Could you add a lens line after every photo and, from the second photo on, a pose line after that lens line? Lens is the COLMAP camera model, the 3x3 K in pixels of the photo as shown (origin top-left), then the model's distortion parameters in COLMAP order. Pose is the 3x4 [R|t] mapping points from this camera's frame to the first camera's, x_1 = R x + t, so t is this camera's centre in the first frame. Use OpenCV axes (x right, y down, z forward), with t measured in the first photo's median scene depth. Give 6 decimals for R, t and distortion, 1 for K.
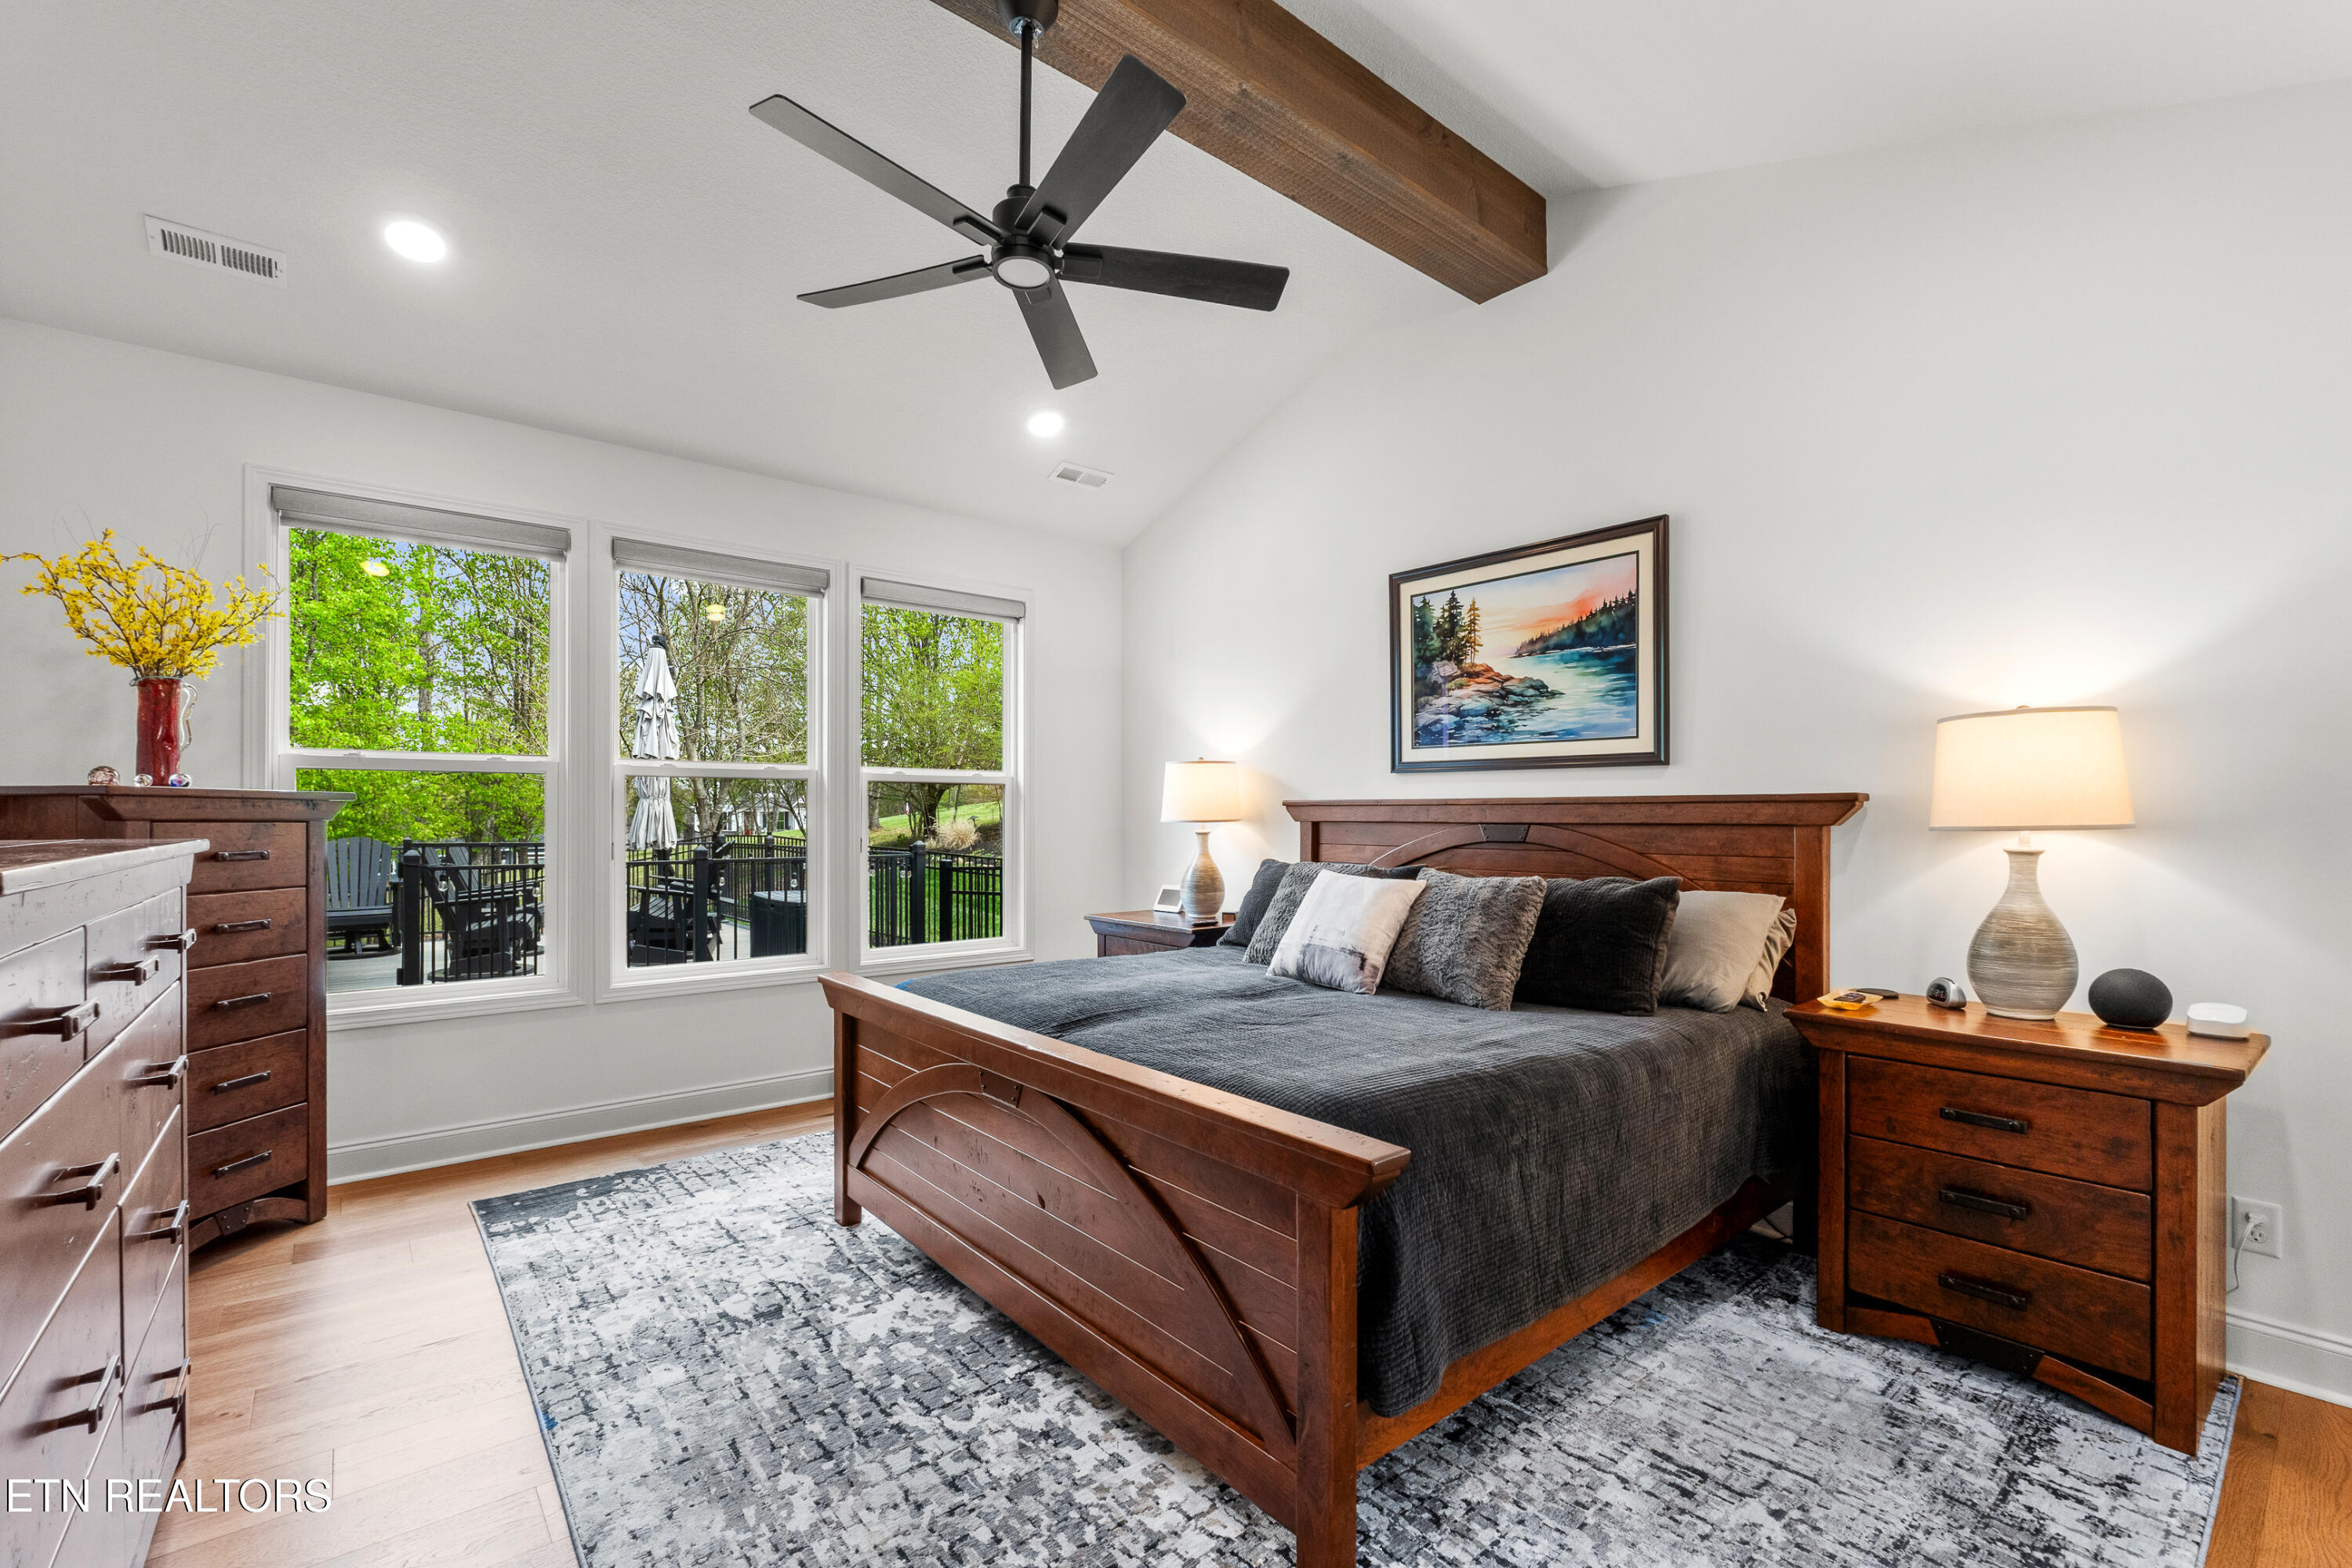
lens RADIAL K [[1020.5, 0, 1183.7], [0, 1020.5, 812.8], [0, 0, 1]] dist [-0.004955, -0.000521]
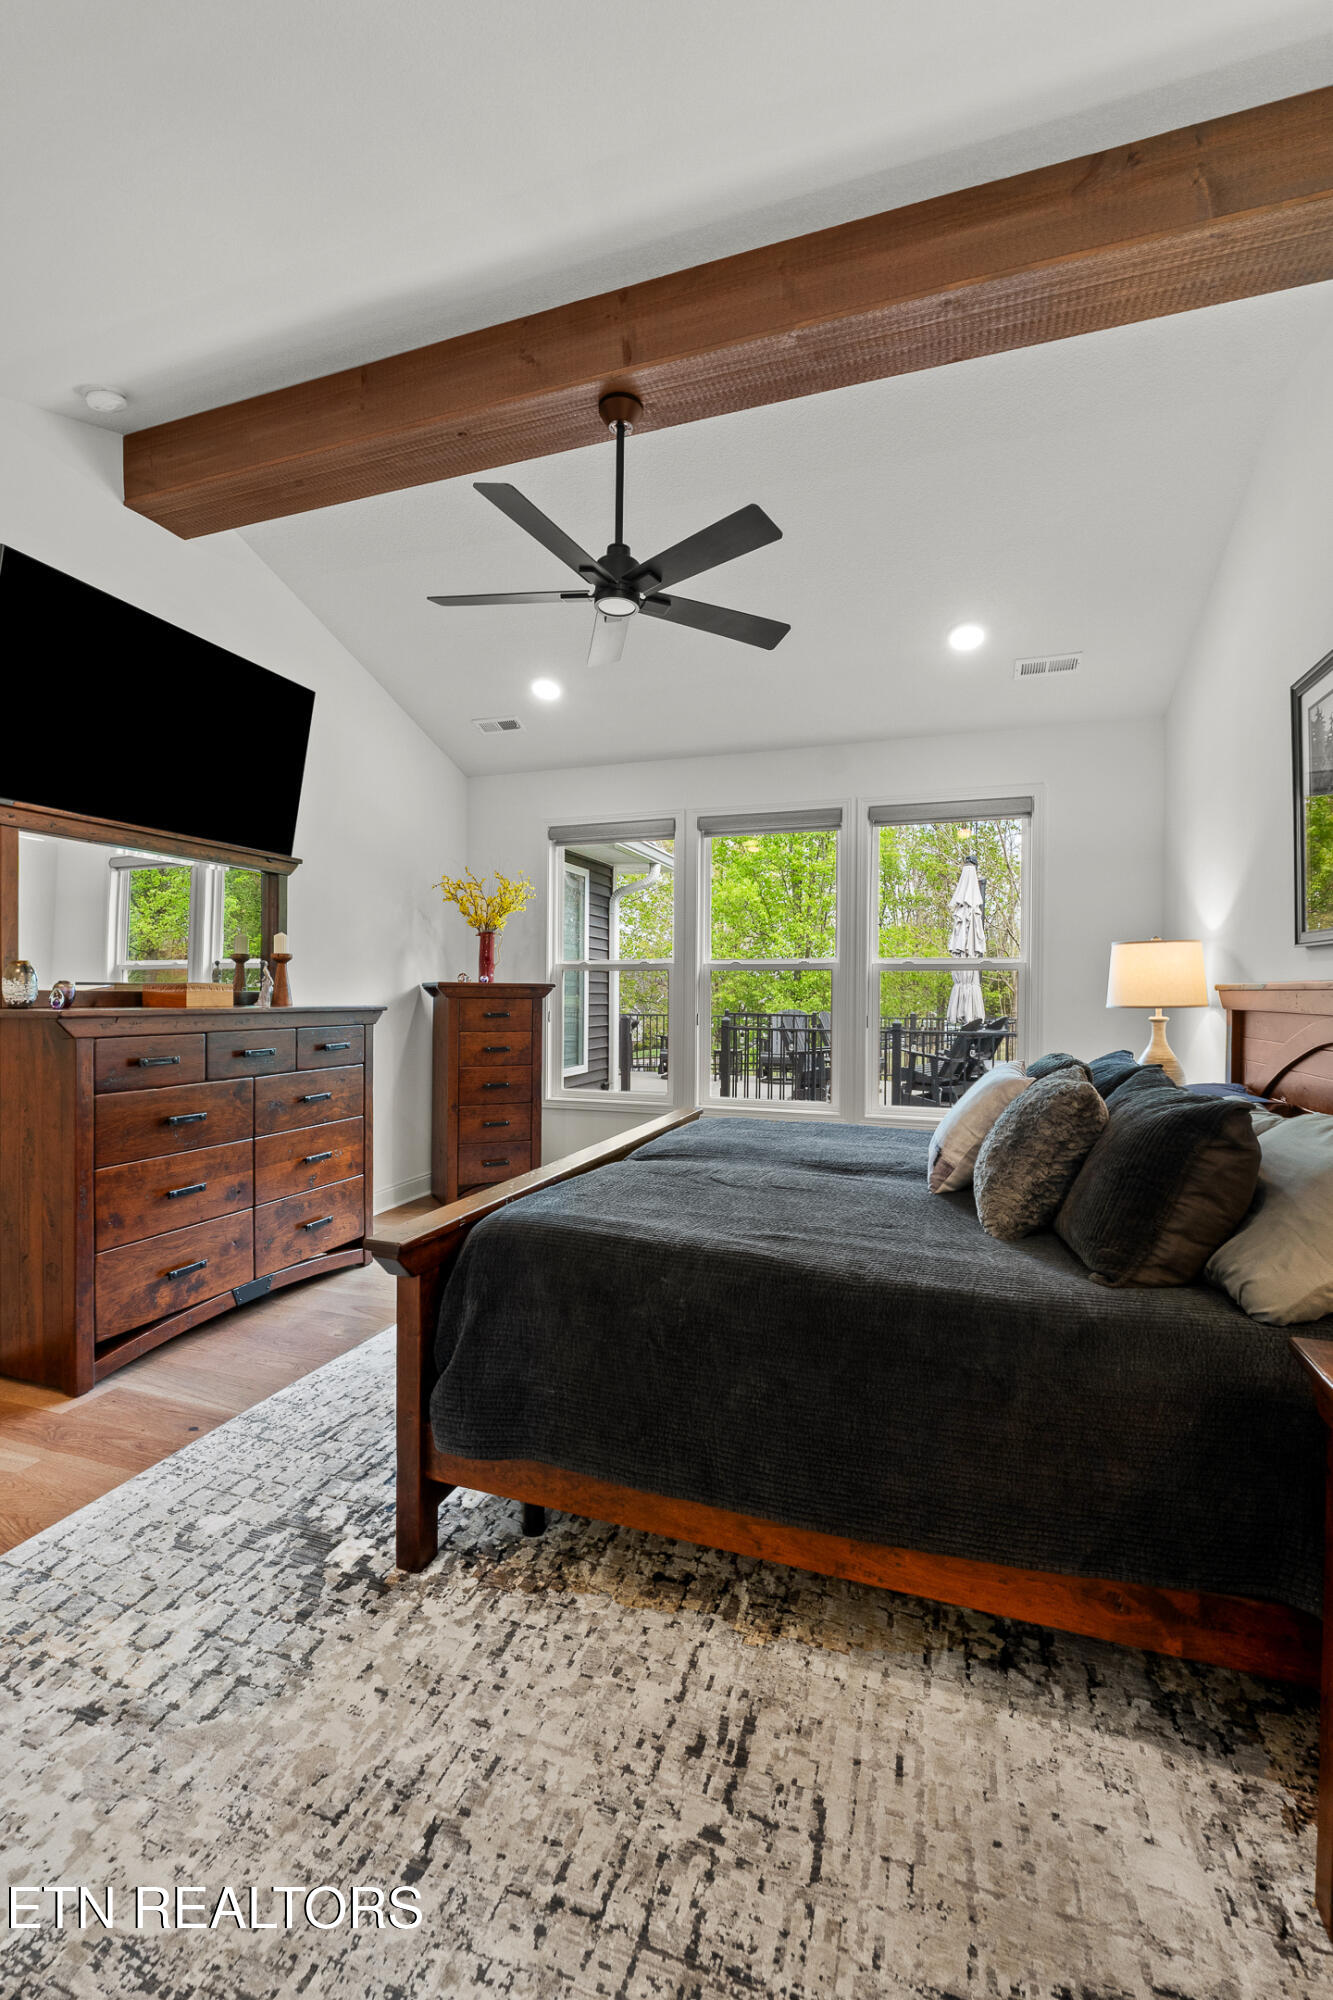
lens RADIAL K [[863.9, 0, 657.2], [0, 863.9, 997.4], [0, 0, 1]] dist [-0.004359, -0.000196]
pose [[0.503865, 0.007567, -0.863750, 0.877959], [-0.003990, 0.999971, 0.006433, -0.006480], [0.863773, 0.000205, 0.503880, 0.450527]]
